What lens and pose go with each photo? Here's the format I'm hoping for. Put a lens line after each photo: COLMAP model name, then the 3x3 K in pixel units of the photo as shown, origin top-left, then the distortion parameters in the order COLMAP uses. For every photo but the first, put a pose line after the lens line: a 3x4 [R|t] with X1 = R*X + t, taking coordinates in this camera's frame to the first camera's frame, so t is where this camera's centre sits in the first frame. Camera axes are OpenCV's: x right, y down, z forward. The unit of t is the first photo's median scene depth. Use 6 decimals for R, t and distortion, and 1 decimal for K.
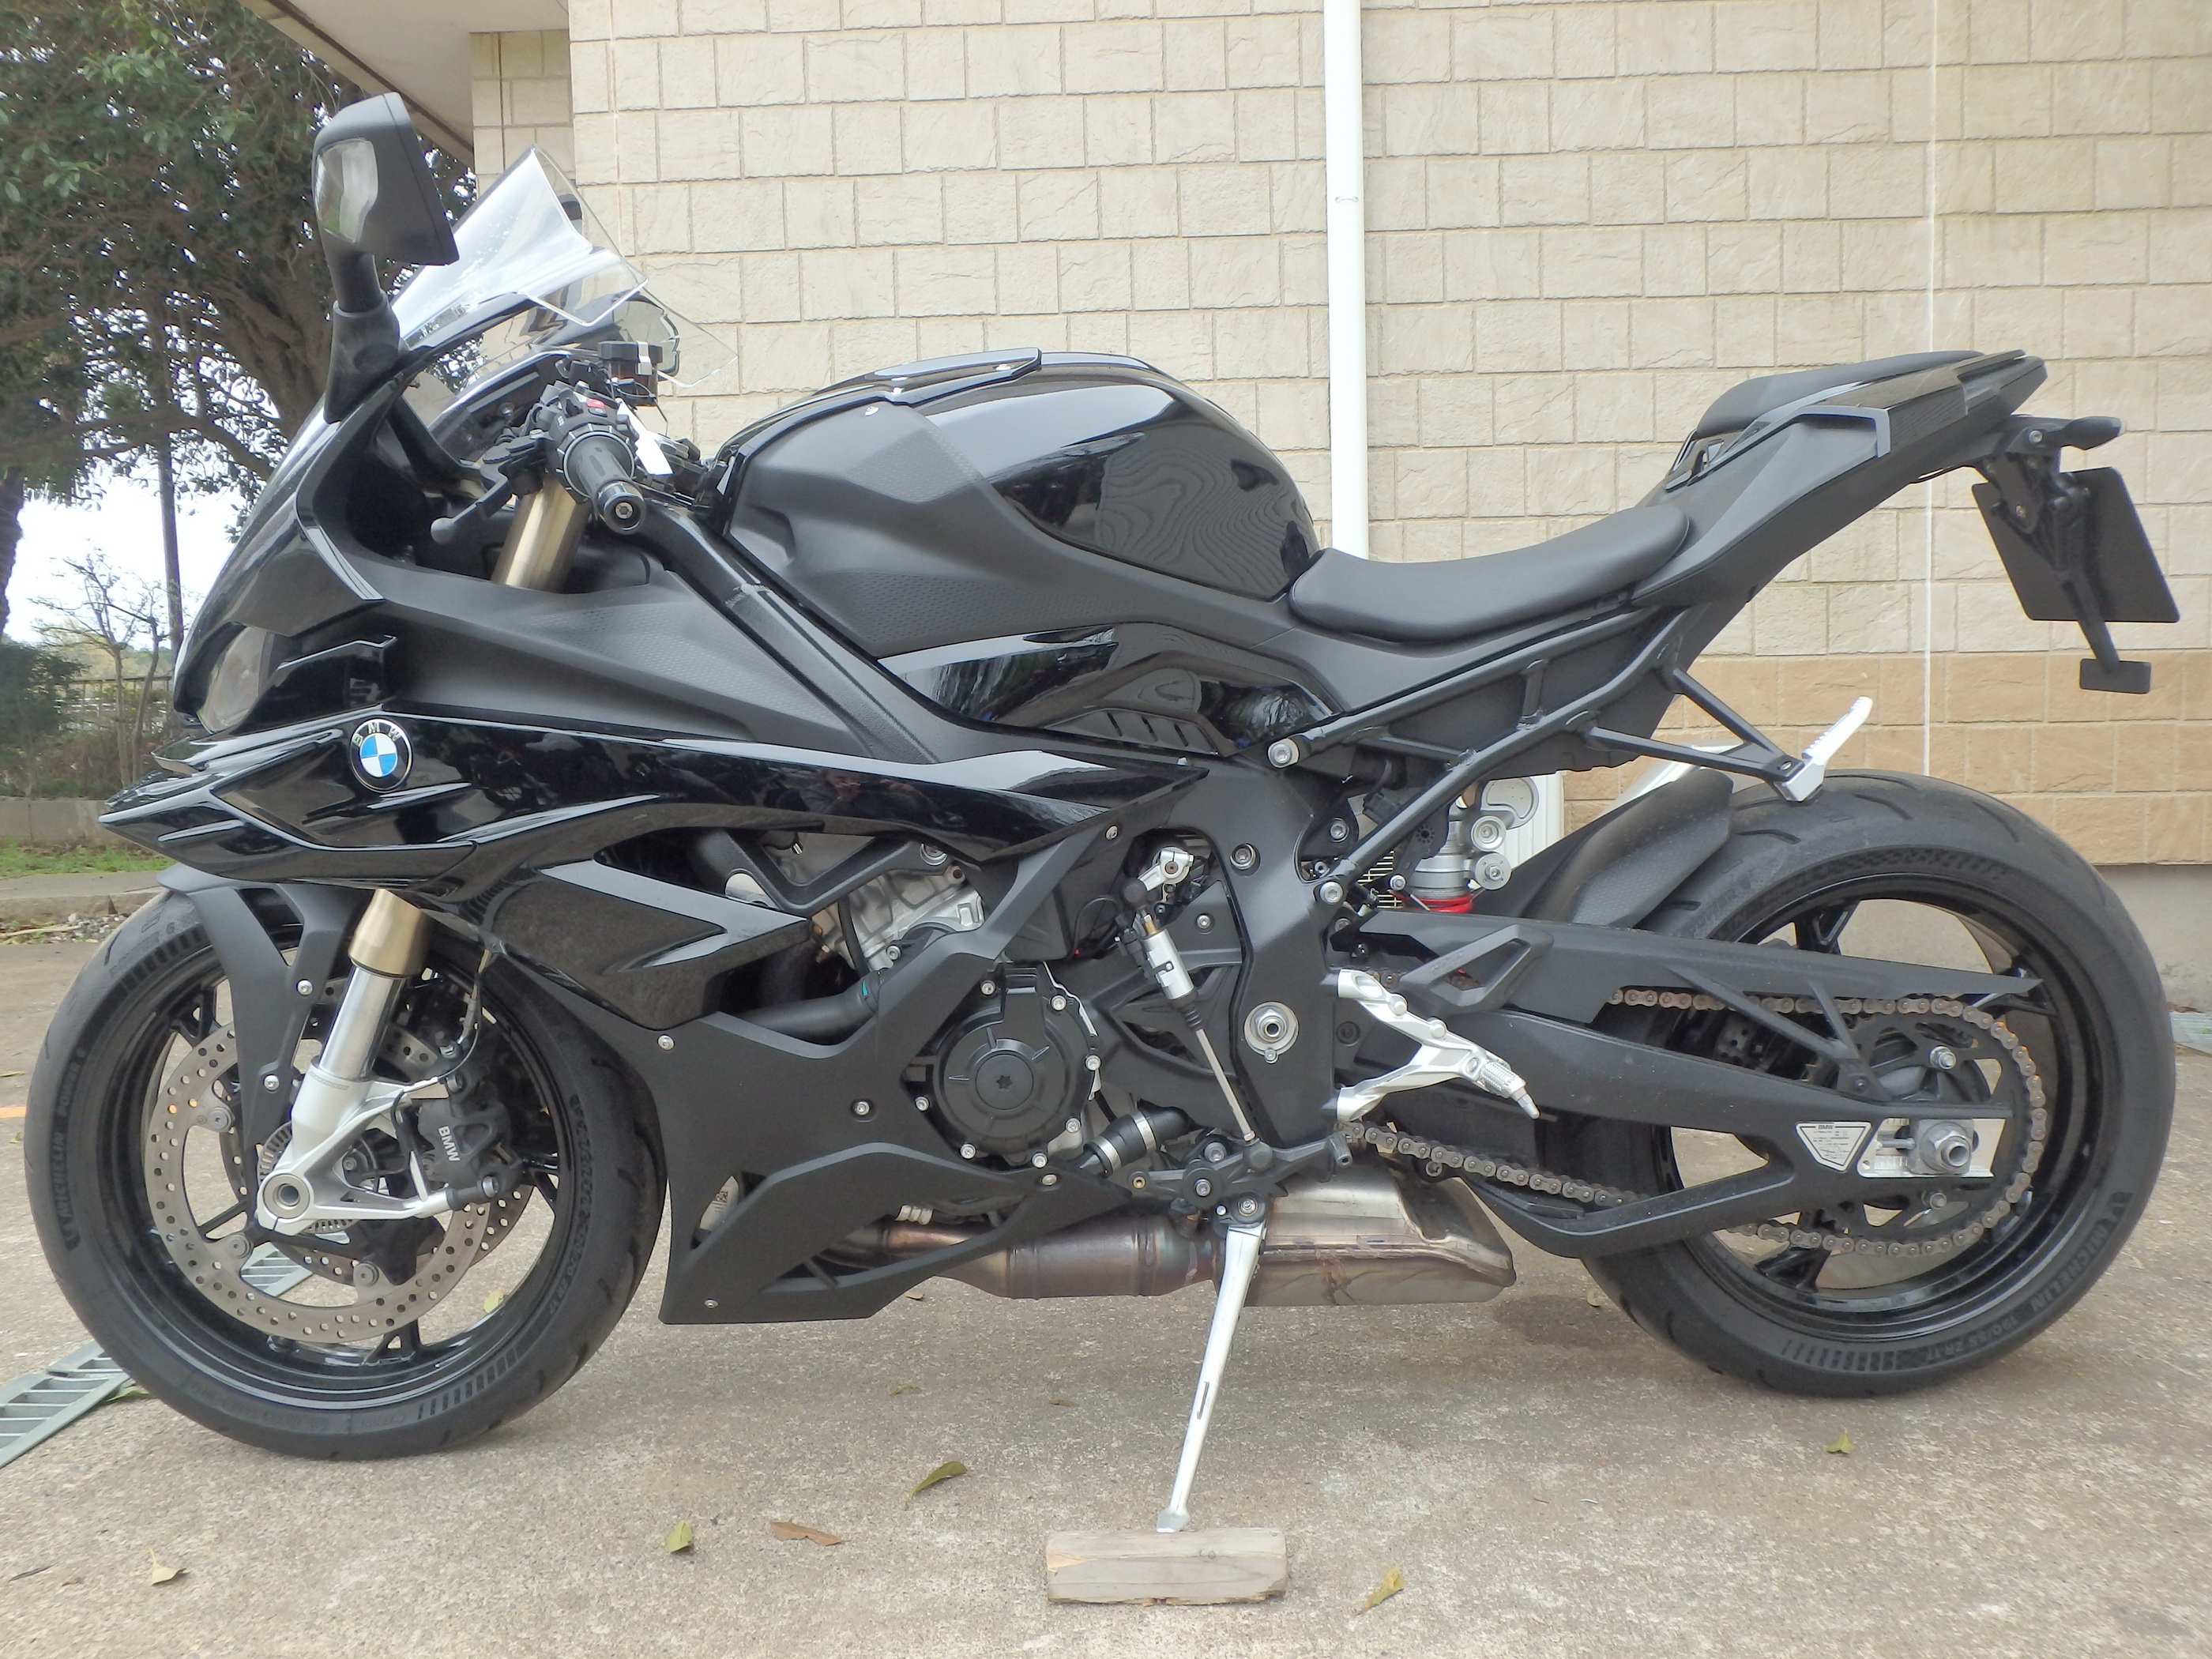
lens RADIAL K [[1689.0, 0, 1117.6], [0, 1689.0, 806.4], [0, 0, 1]] dist [-0.006971, 0.022222]
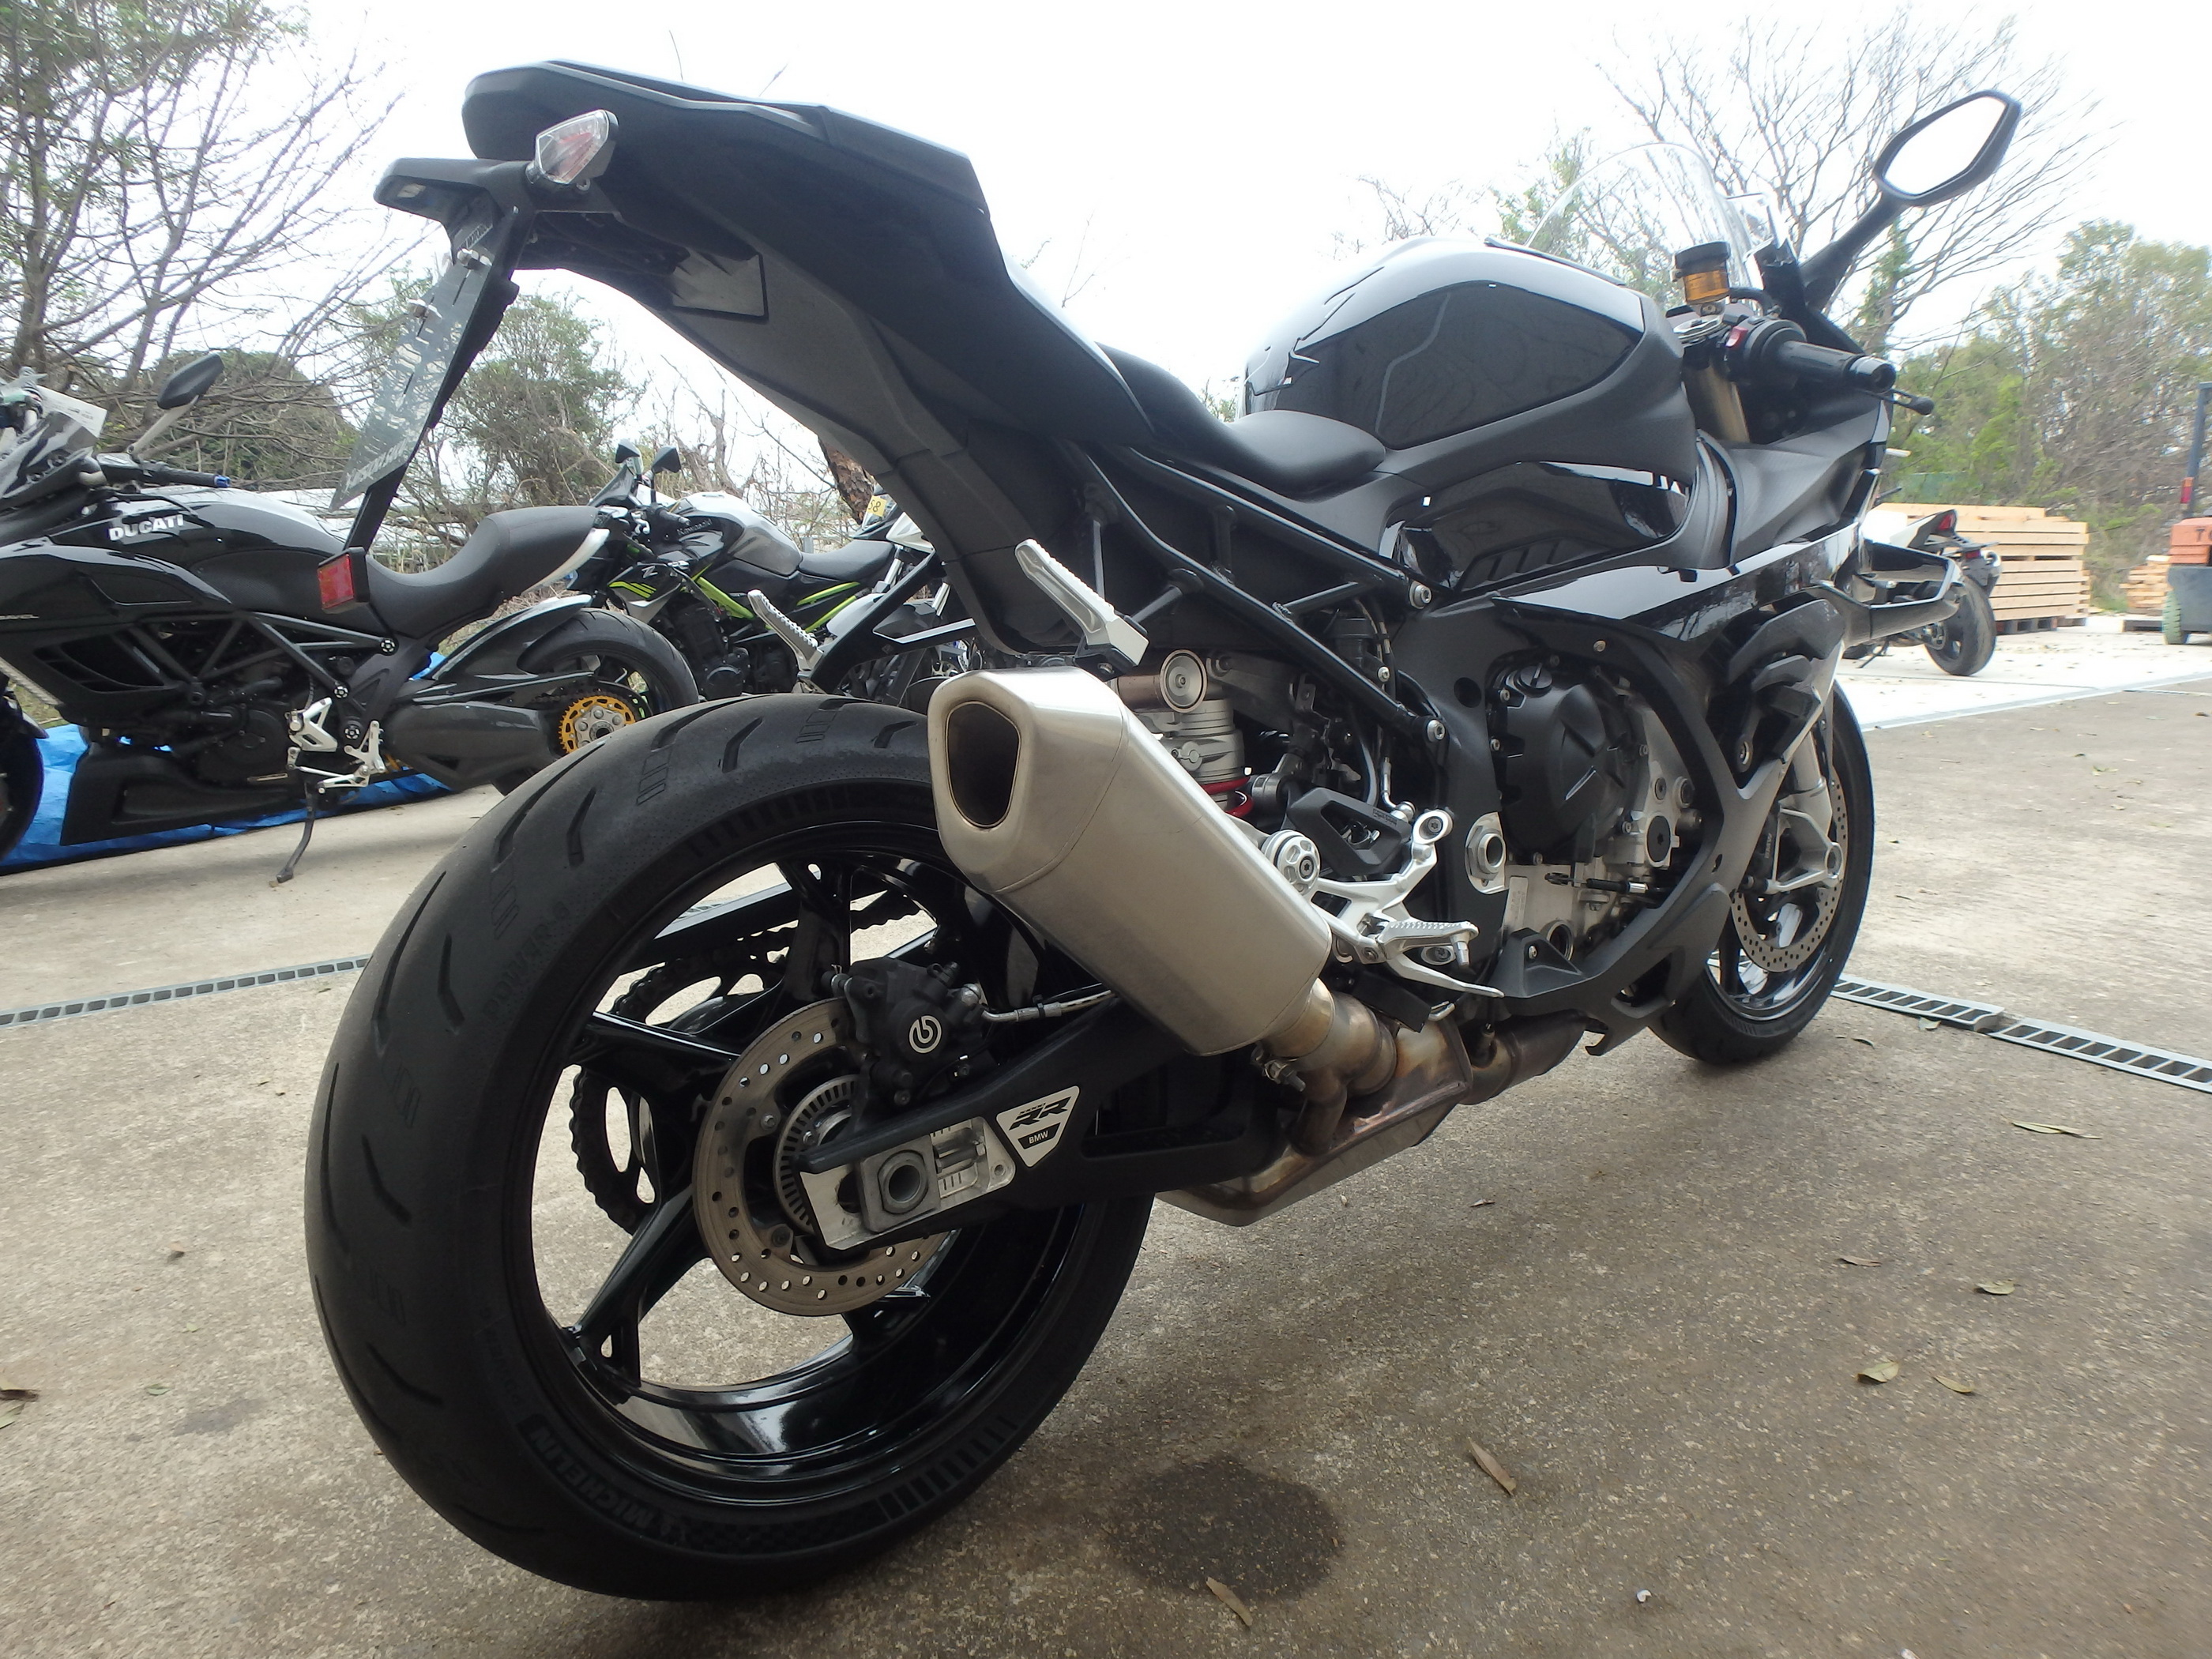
lens RADIAL K [[1360.3, 0, 1084.9], [0, 1360.3, 826.4], [0, 0, 1]] dist [-0.034940, 0.010052]
pose [[-0.815487, 0.151850, -0.558500, 0.695524], [0.009607, 0.968387, 0.249266, -0.119210], [0.578695, 0.197908, -0.791166, 1.635149]]
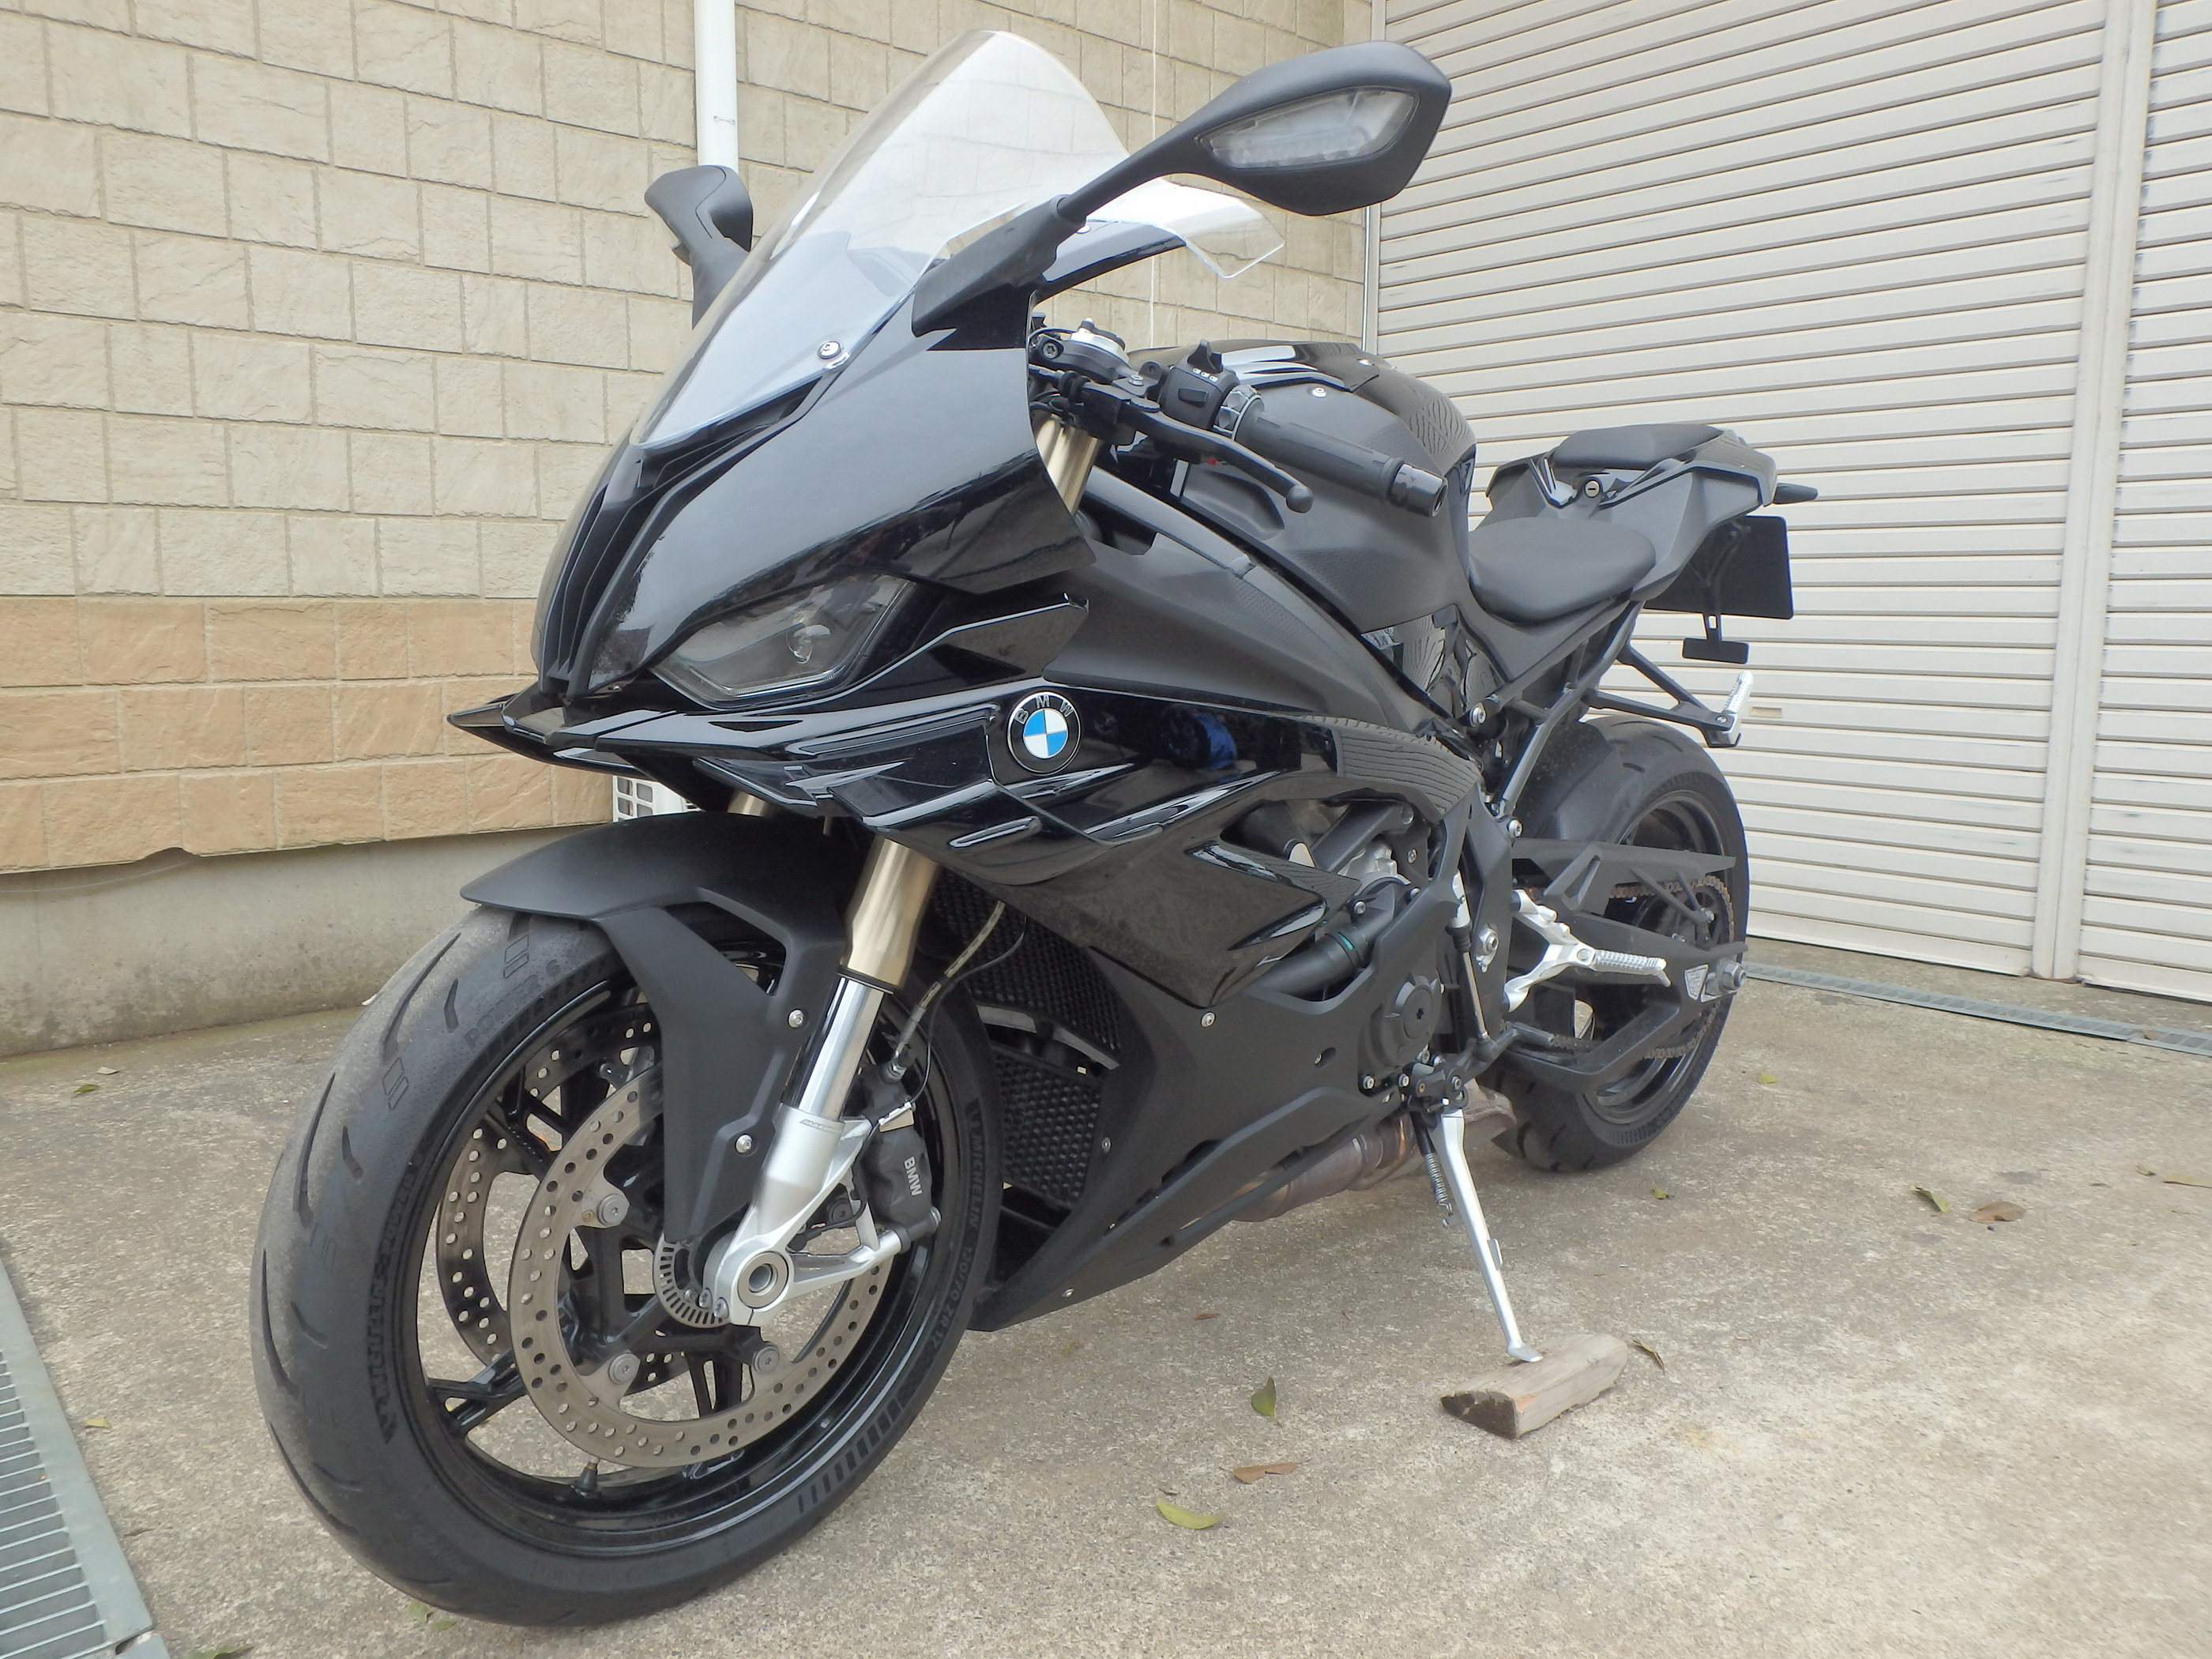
lens RADIAL K [[1689.0, 0, 1095.7], [0, 1689.0, 833.7], [0, 0, 1]] dist [-0.006971, 0.022222]
pose [[0.734747, -0.064250, 0.675291, -0.864036], [0.022602, 0.997270, 0.070293, -0.033861], [-0.677964, -0.036385, 0.734194, 0.292589]]
